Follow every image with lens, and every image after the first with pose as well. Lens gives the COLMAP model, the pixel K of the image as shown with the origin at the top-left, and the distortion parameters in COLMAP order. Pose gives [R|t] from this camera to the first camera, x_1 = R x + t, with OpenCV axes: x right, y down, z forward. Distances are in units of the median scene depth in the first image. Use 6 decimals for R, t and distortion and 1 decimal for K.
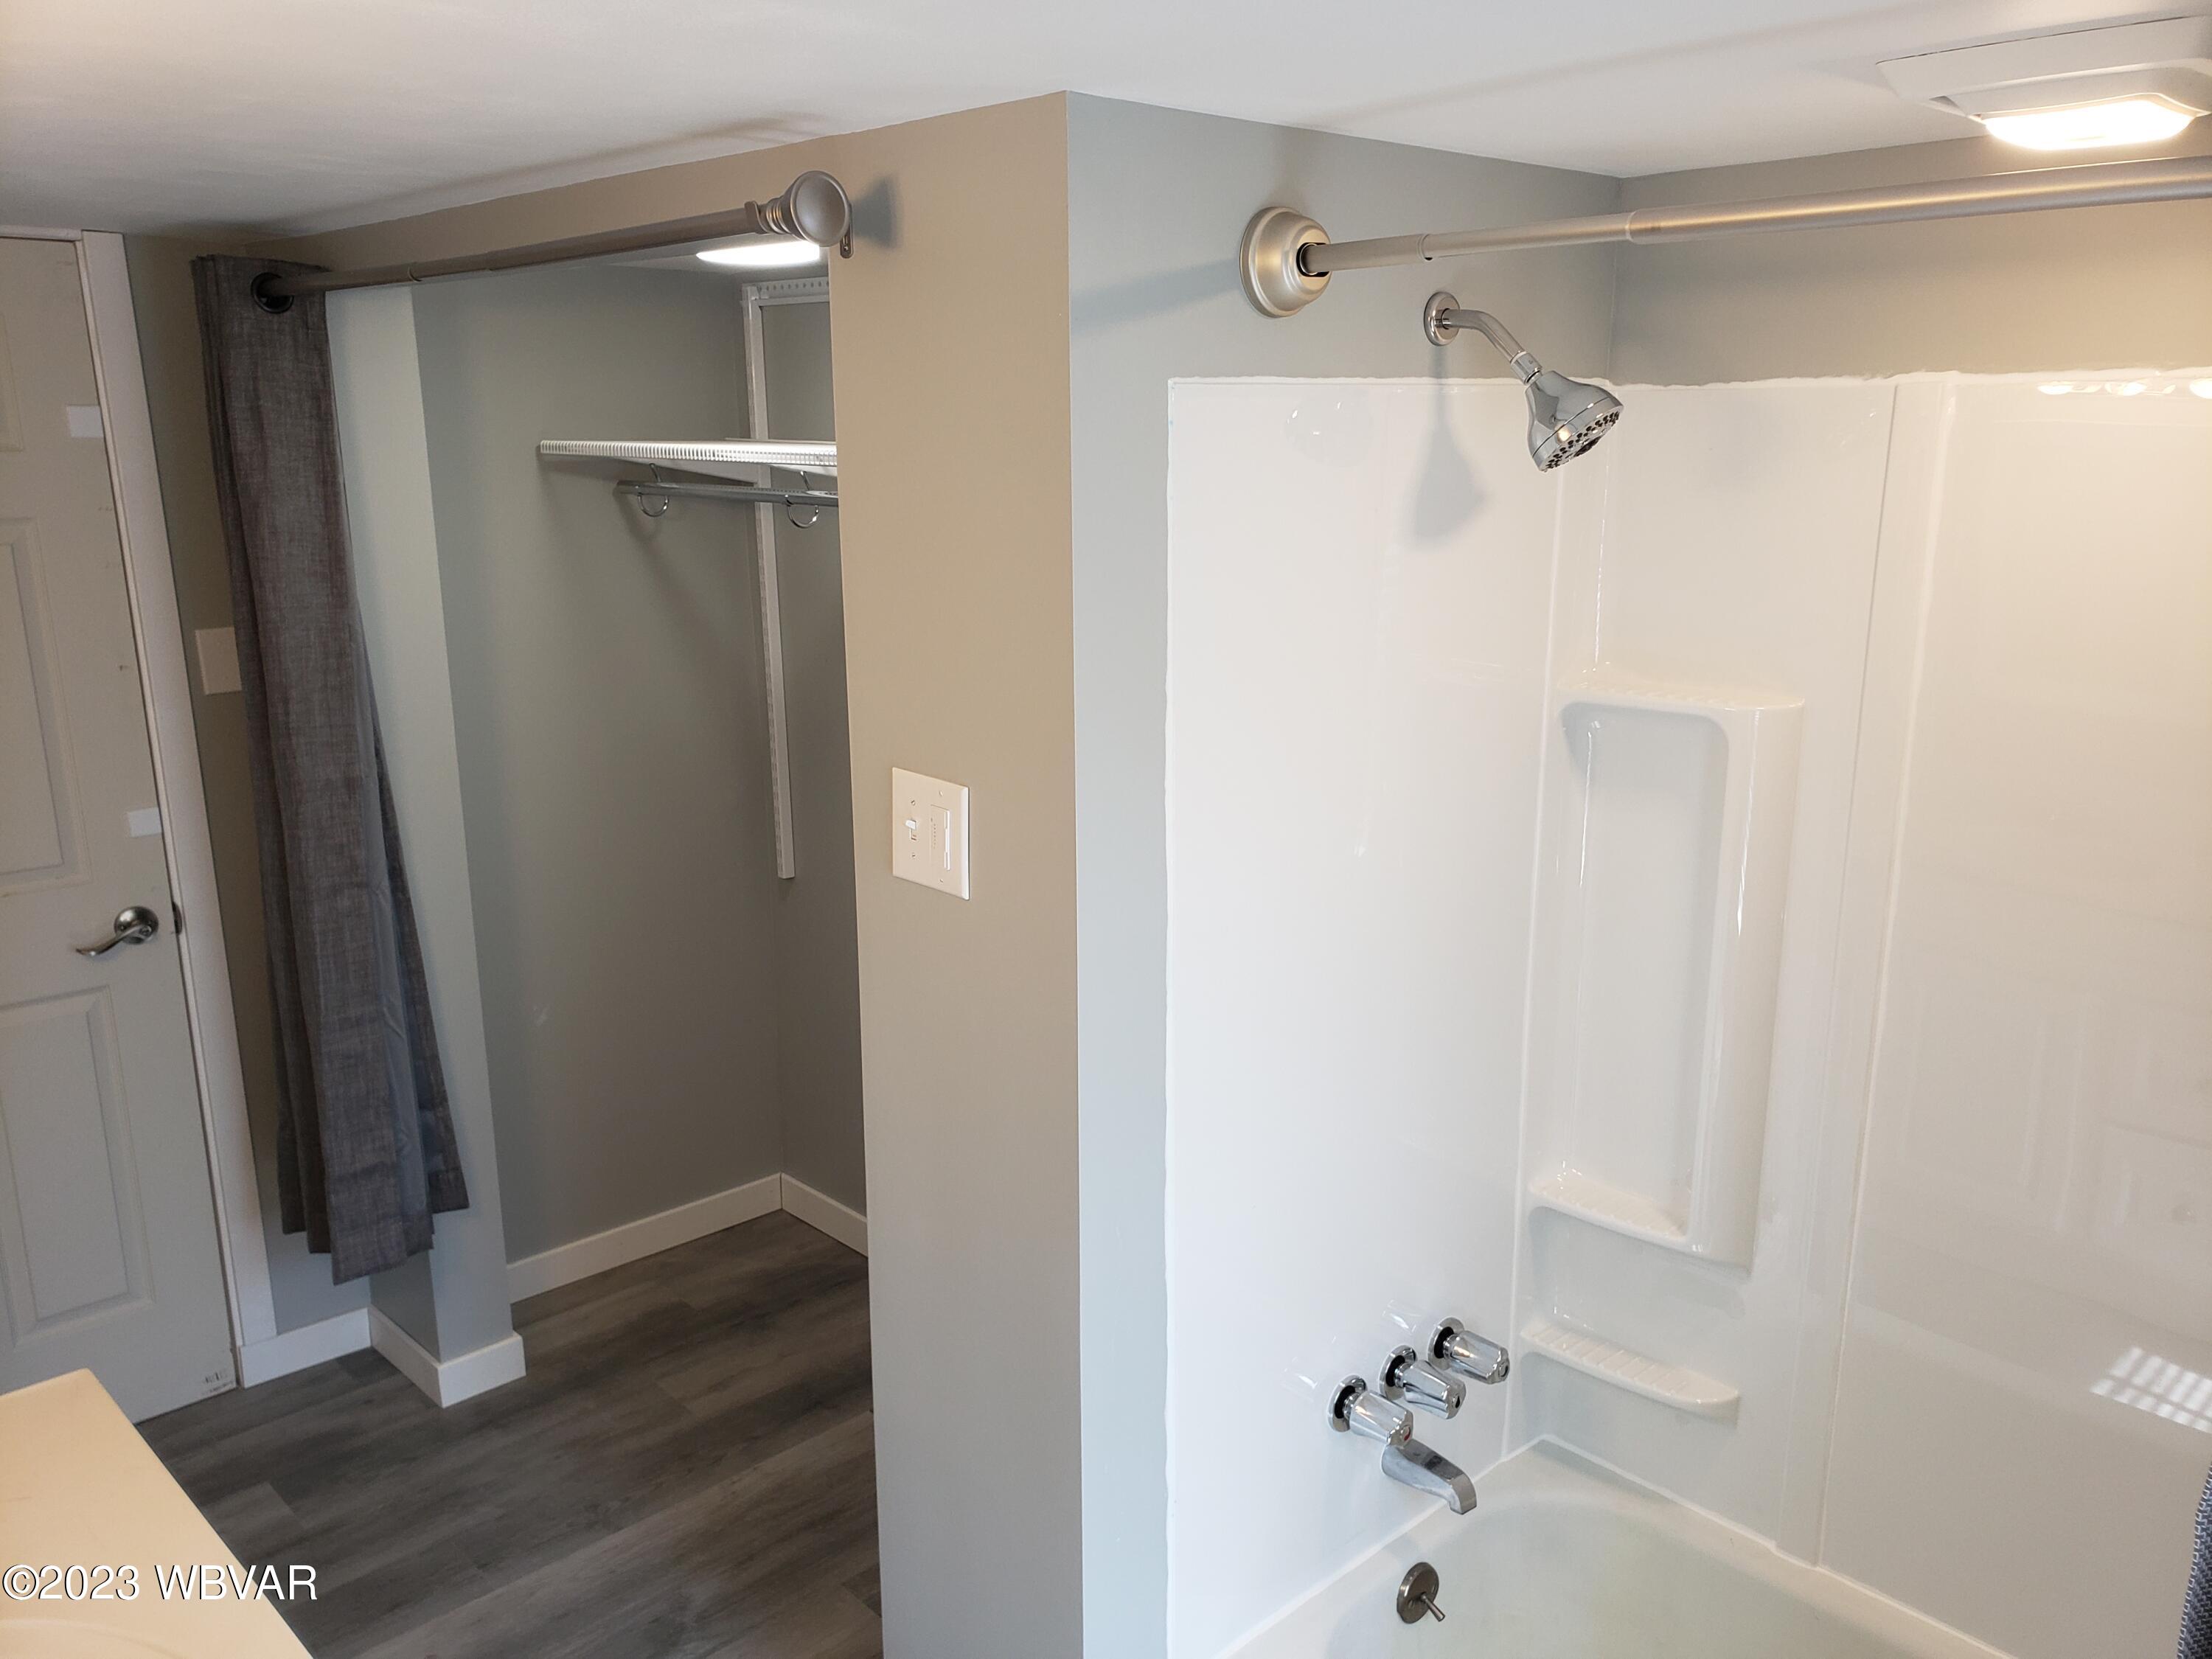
lens RADIAL K [[1767.8, 0, 1104.6], [0, 1767.8, 862.8], [0, 0, 1]] dist [-0.058471, 0.097337]
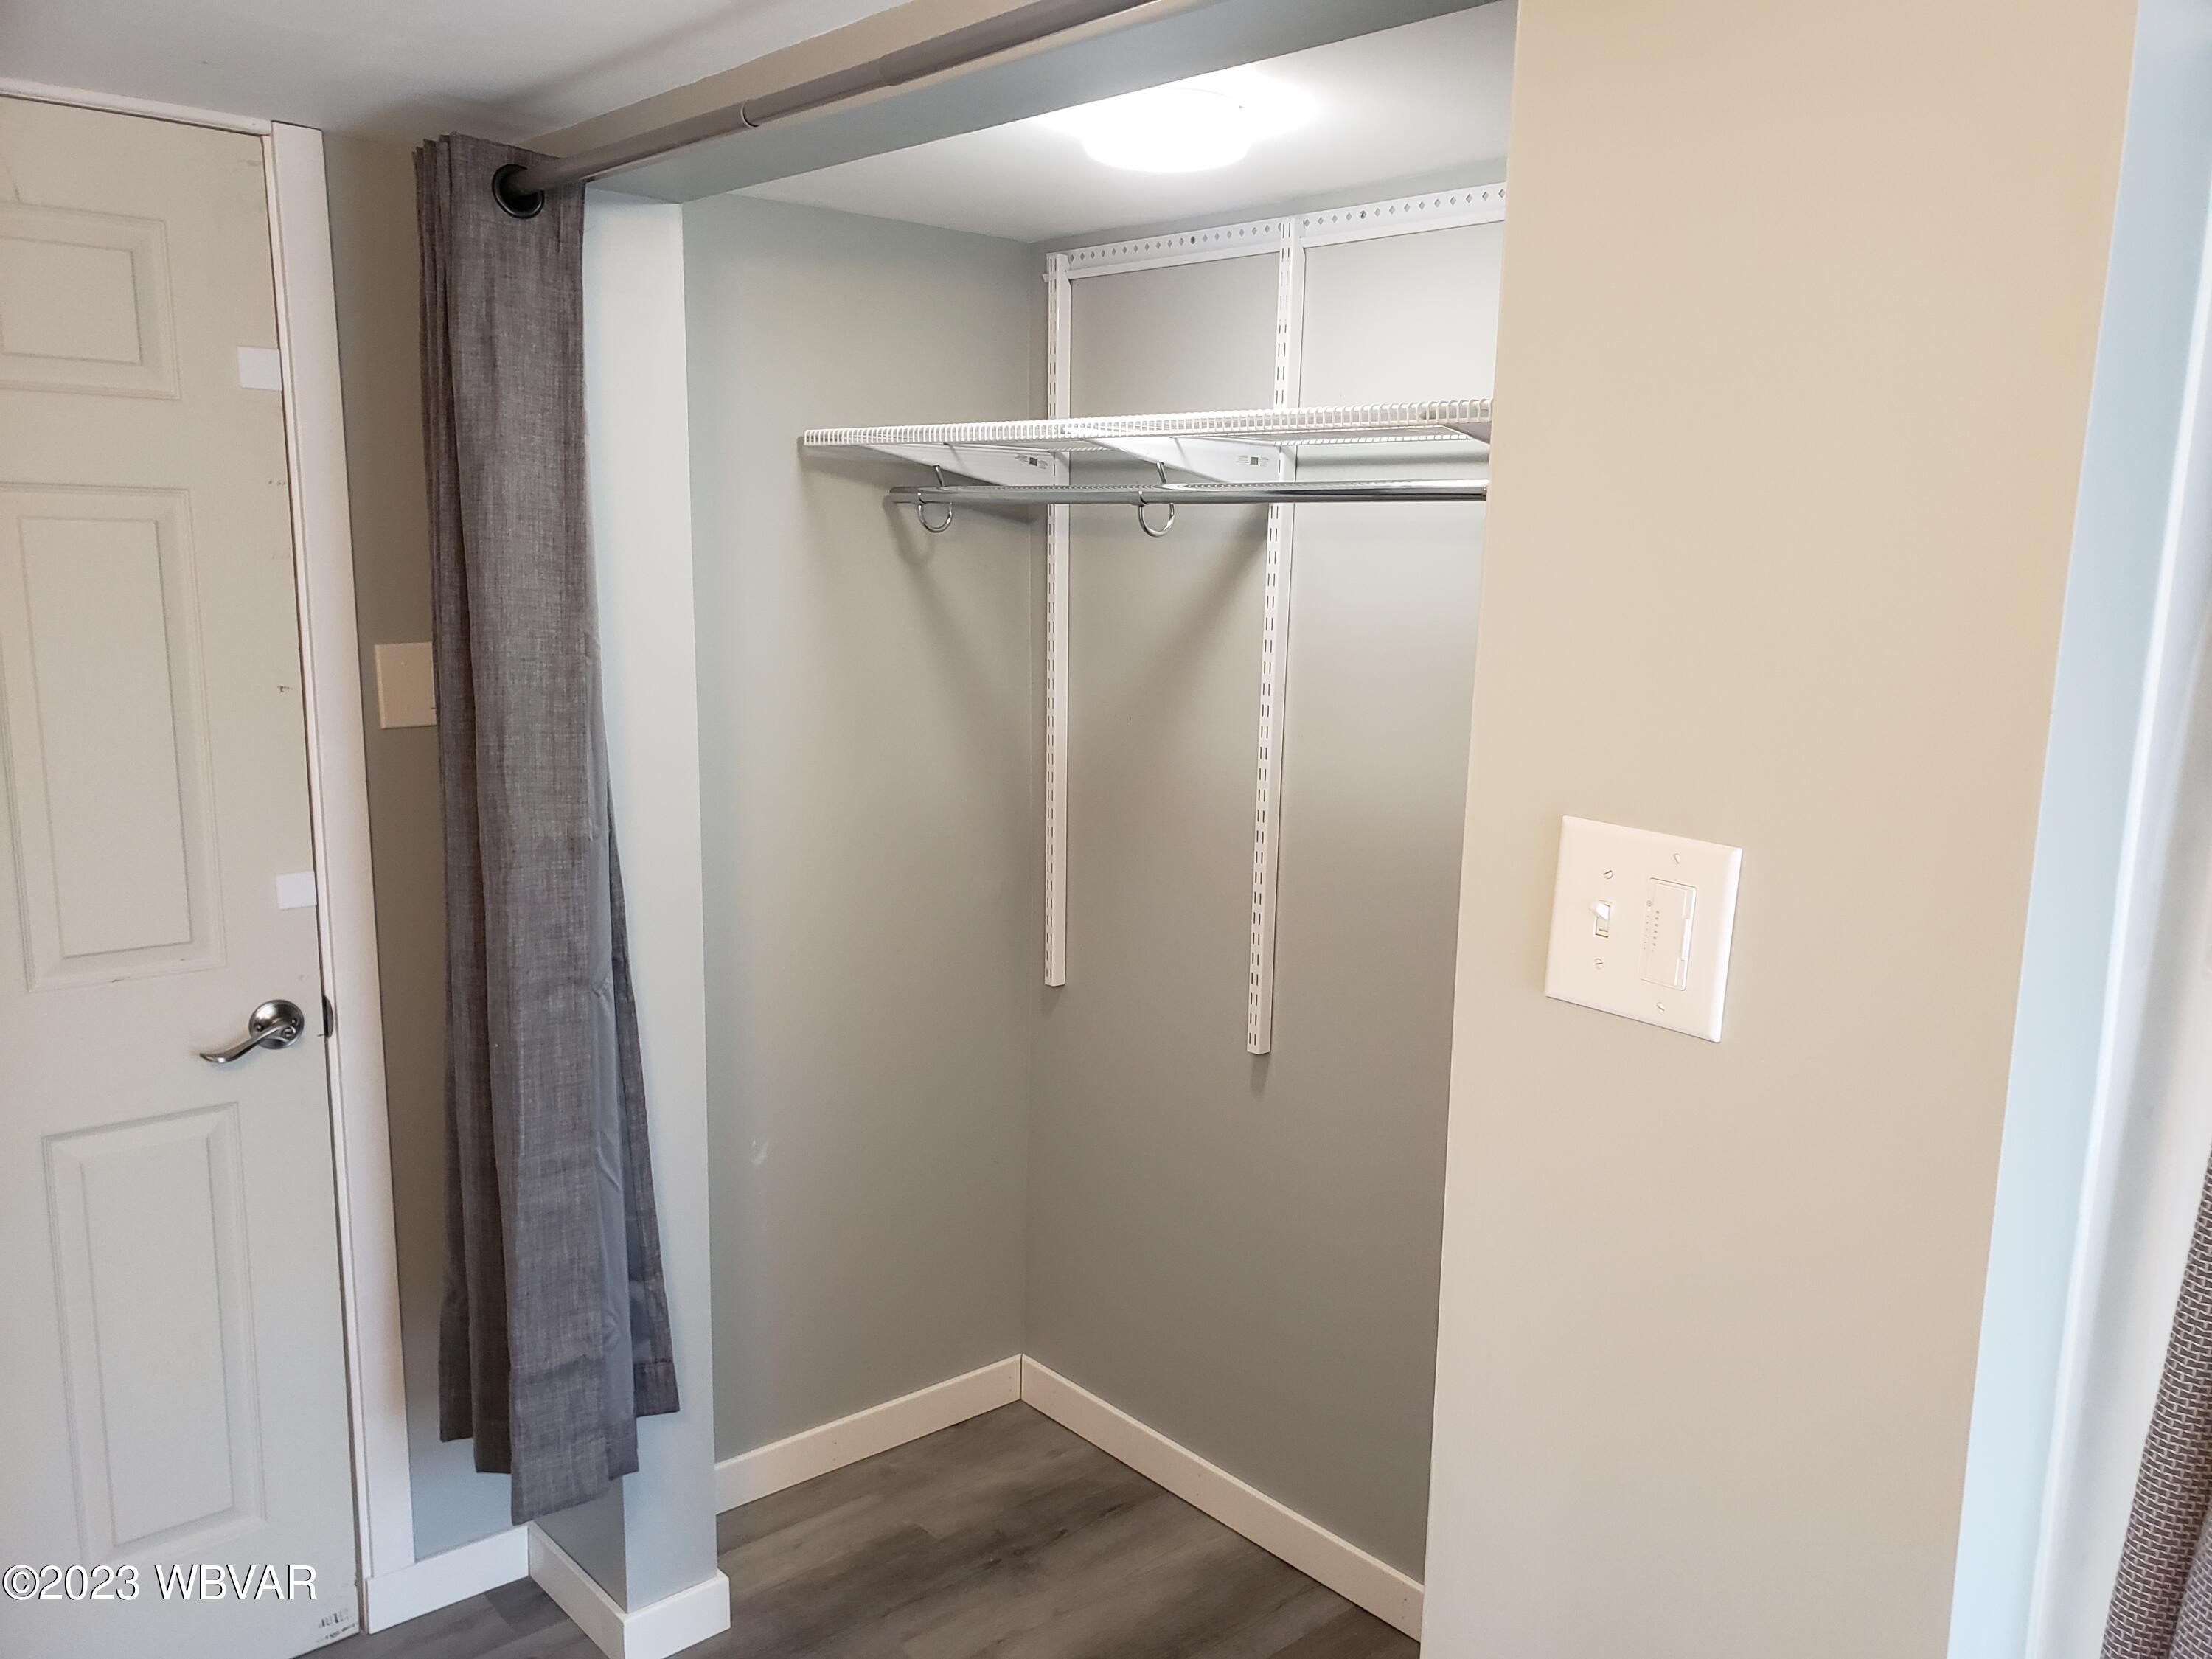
lens RADIAL K [[1767.8, 0, 1104.6], [0, 1767.8, 862.8], [0, 0, 1]] dist [-0.058471, 0.097337]
pose [[0.998793, 0.029644, -0.039157, -0.171296], [-0.032218, 0.997245, -0.066818, 0.005005], [0.037068, 0.067999, 0.996997, 0.256789]]
